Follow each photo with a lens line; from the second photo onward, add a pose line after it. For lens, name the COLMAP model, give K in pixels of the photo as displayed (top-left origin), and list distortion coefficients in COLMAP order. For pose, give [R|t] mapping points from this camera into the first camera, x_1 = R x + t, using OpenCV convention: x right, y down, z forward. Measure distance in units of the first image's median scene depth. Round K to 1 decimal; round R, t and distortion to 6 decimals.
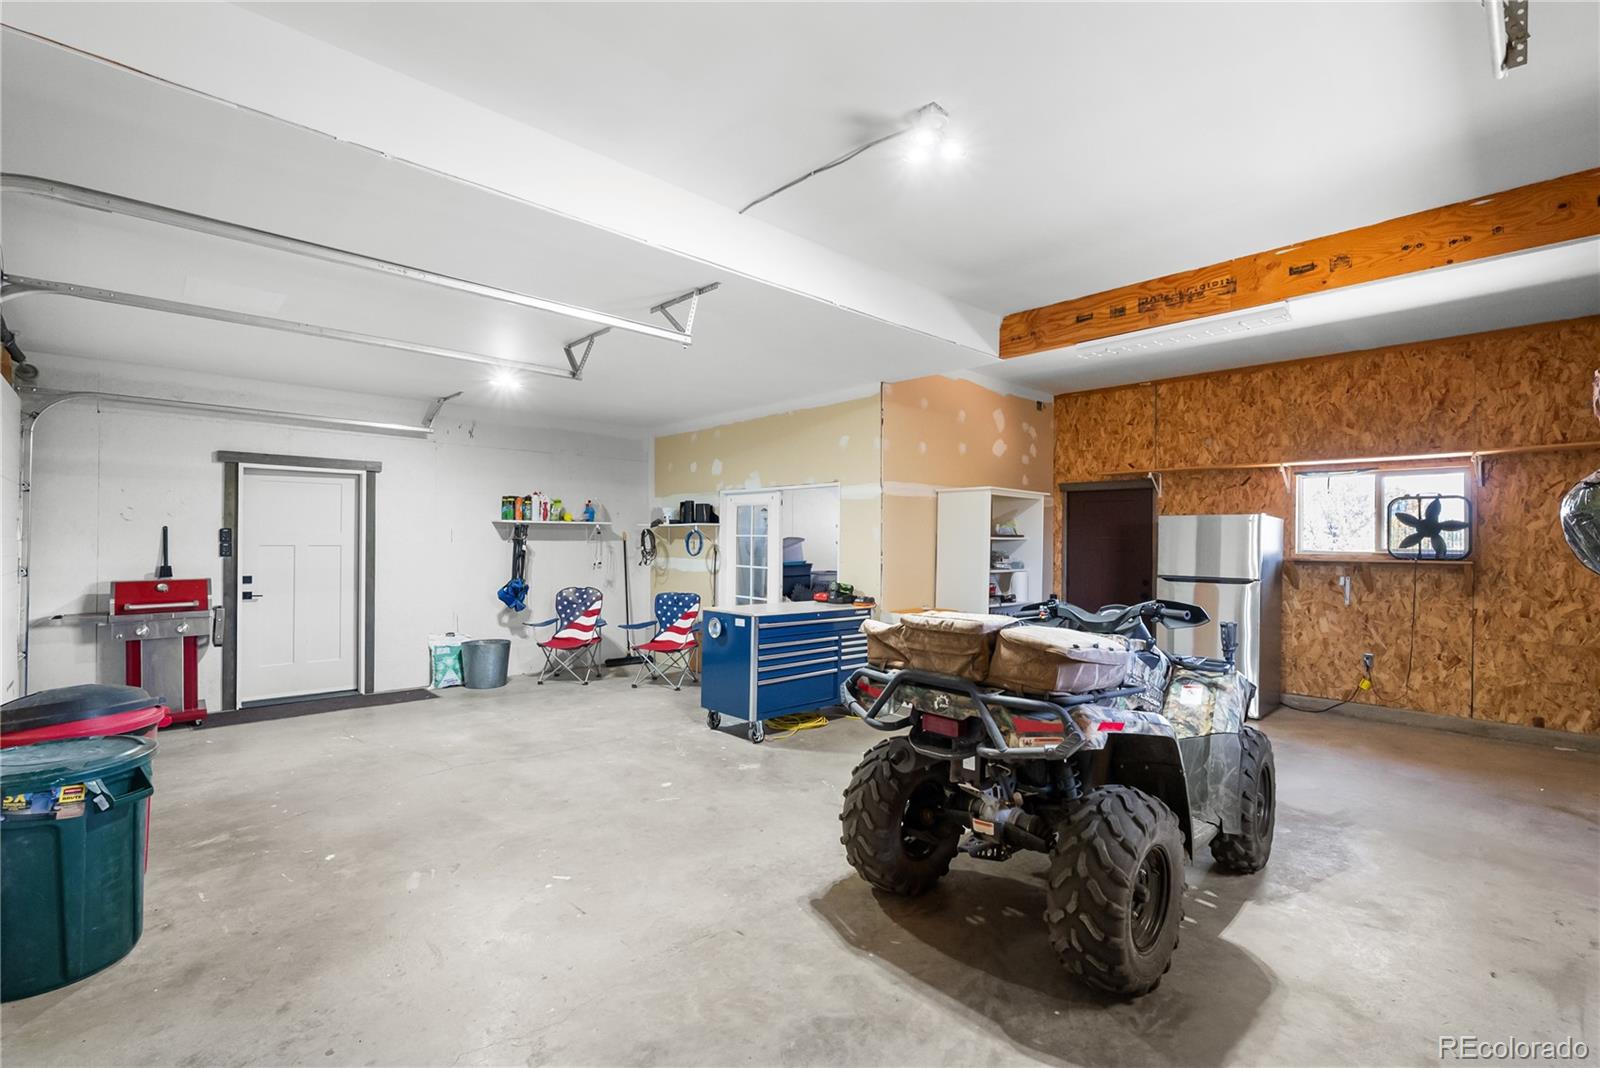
lens RADIAL K [[711.1, 0, 799.0], [0, 711.1, 536.7], [0, 0, 1]] dist [-0.008334, 0.001024]
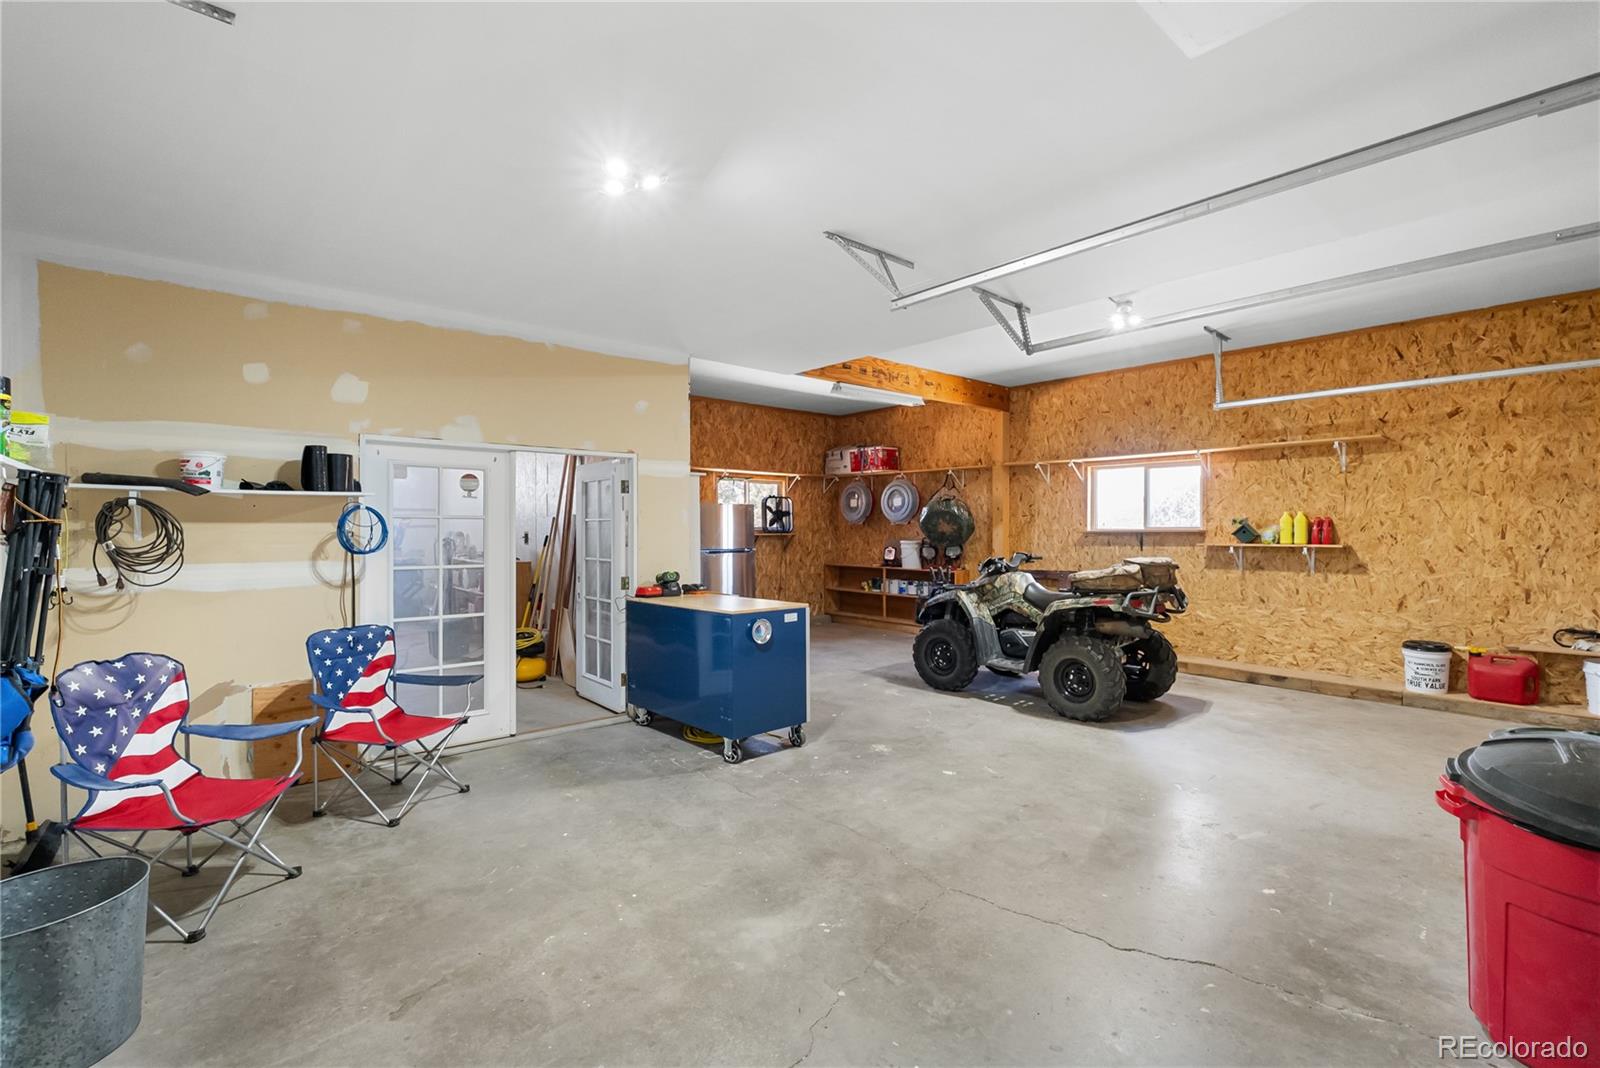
lens RADIAL K [[711.1, 0, 798.5], [0, 711.1, 531.3], [0, 0, 1]] dist [-0.008334, 0.001024]
pose [[0.047883, -0.015011, 0.998740, -0.895539], [-0.004101, 0.999876, 0.015224, 0.001179], [-0.998845, -0.004825, 0.047816, 0.888612]]
